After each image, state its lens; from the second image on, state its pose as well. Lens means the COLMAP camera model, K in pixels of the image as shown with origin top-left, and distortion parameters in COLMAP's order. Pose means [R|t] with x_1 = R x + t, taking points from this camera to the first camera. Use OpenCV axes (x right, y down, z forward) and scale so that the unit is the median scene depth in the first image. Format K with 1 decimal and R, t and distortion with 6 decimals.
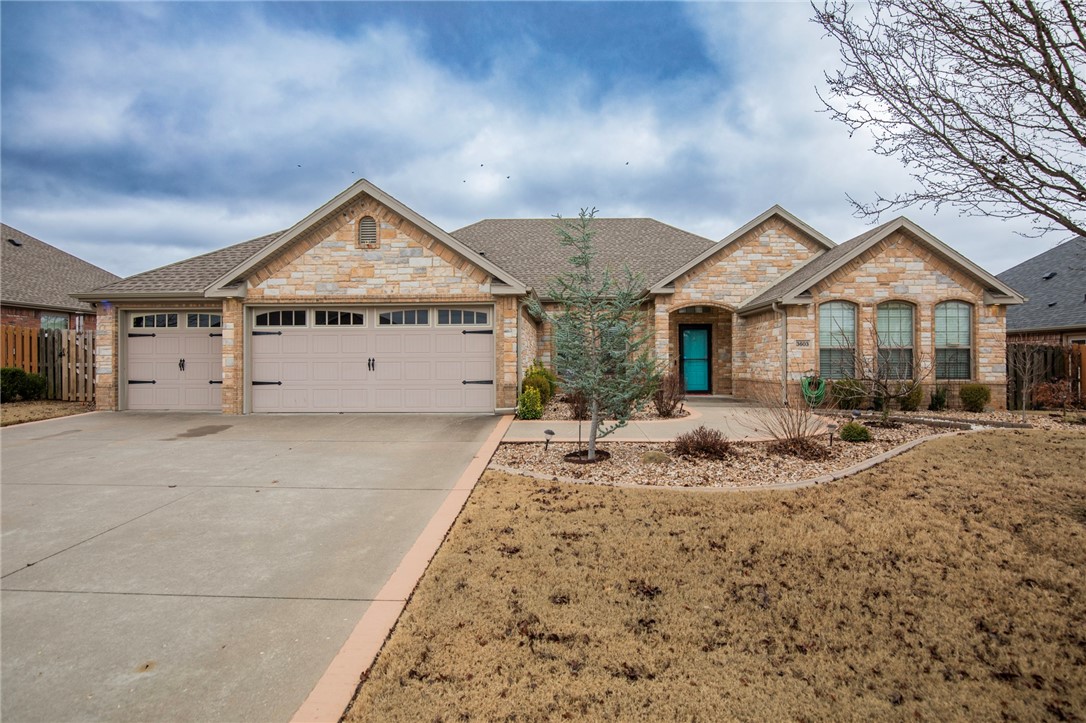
lens RADIAL K [[634.9, 0, 539.9], [0, 634.9, 360.4], [0, 0, 1]] dist [0.000793, -0.000315]
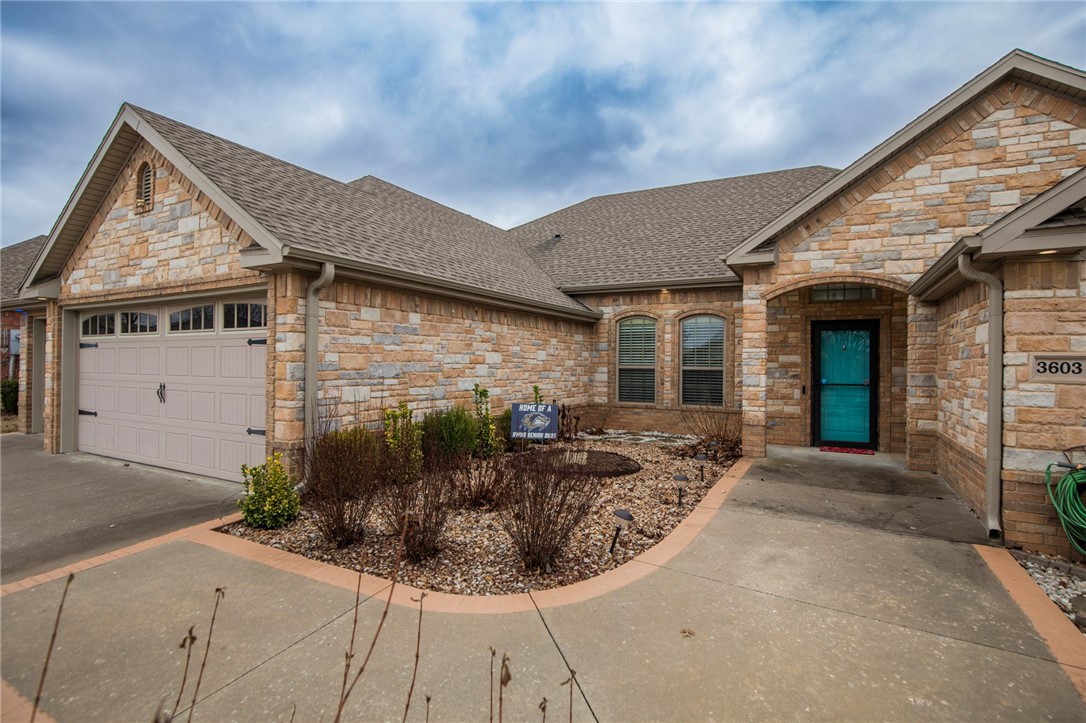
lens RADIAL K [[542.8, 0, 545.5], [0, 542.8, 360.4], [0, 0, 1]] dist [-0.025359, 0.002386]
pose [[0.893375, 0.008242, -0.449236, 0.243823], [-0.008498, 0.999963, 0.001447, -0.023050], [0.449231, 0.002525, 0.893412, 0.512245]]
